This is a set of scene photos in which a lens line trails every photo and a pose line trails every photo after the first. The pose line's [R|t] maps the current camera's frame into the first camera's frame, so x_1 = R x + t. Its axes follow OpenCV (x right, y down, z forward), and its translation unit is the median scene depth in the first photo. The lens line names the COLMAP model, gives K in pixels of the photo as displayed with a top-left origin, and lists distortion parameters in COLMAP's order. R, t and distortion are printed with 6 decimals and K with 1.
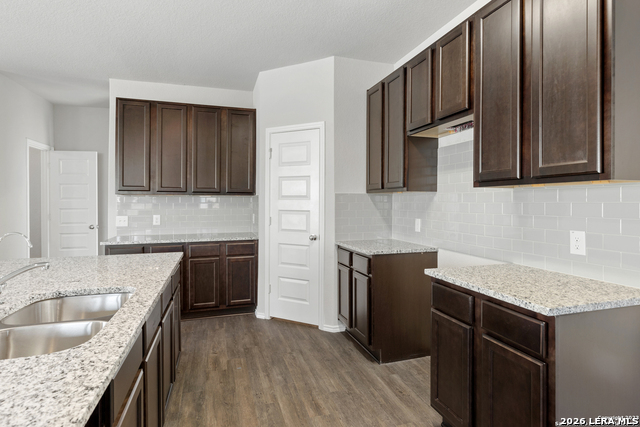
lens RADIAL K [[360.7, 0, 313.5], [0, 360.7, 203.3], [0, 0, 1]] dist [0.020662, 0.000013]
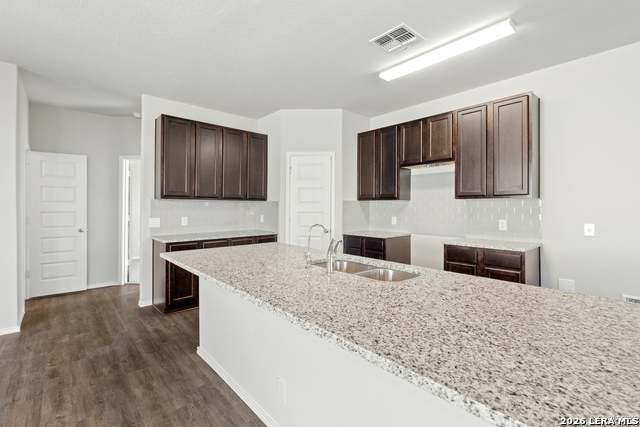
lens RADIAL K [[292.4, 0, 321.3], [0, 292.4, 210.4], [0, 0, 1]] dist [0.005224, 0.000381]
pose [[0.891714, -0.003374, 0.452587, -0.525832], [-0.001354, 0.999948, 0.010123, 0.001679], [-0.452598, -0.009640, 0.891663, -0.043196]]
